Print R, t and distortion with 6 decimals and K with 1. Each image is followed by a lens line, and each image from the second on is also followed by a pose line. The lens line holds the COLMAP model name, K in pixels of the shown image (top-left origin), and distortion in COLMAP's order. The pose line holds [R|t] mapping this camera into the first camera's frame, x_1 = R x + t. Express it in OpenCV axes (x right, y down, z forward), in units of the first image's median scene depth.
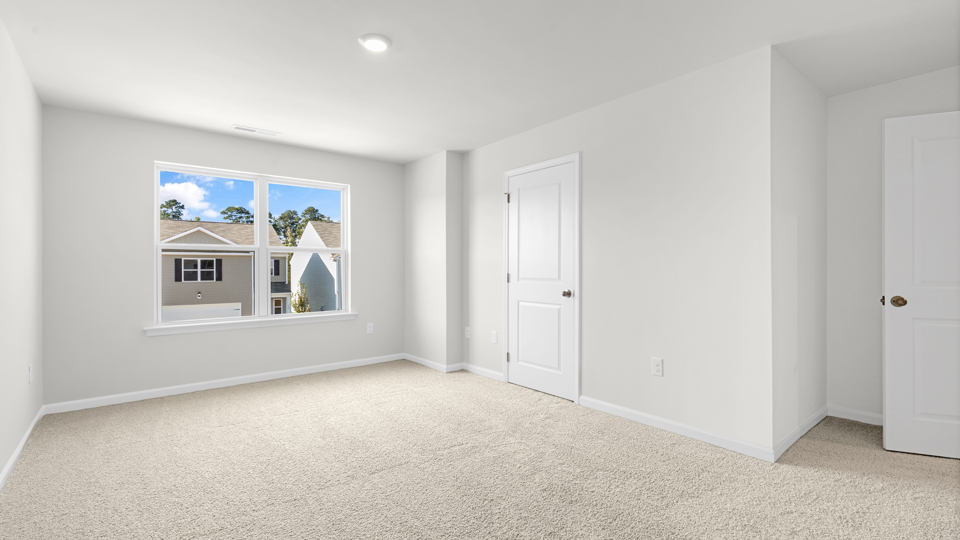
lens RADIAL K [[435.9, 0, 480.0], [0, 435.9, 270.0], [0, 0, 1]] dist [0.003380, -0.000140]
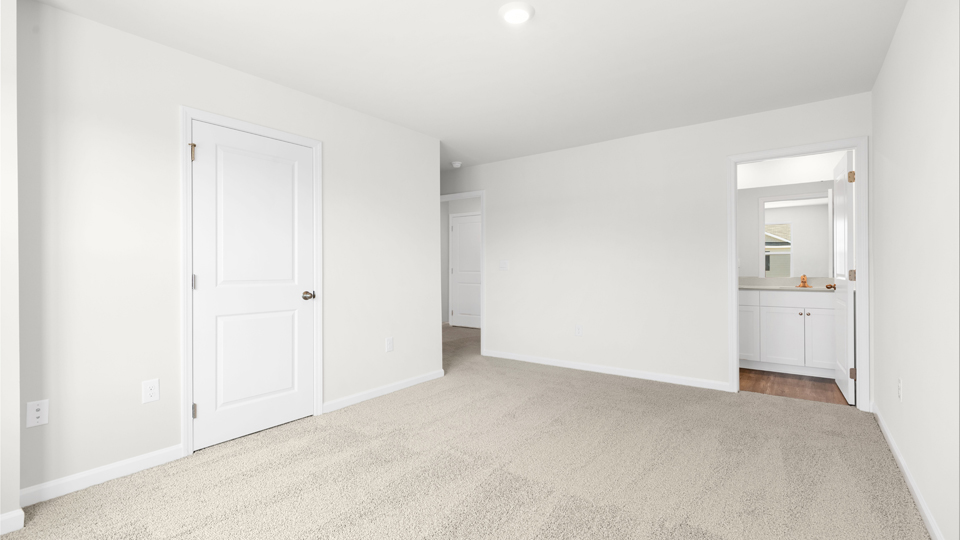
lens RADIAL K [[435.9, 0, 480.0], [0, 435.9, 270.0], [0, 0, 1]] dist [0.003380, -0.000140]
pose [[-0.258174, 0.001805, 0.966097, -0.722538], [0.006745, 0.999977, -0.000066, 0.005263], [-0.966075, 0.006499, -0.258180, 0.877272]]
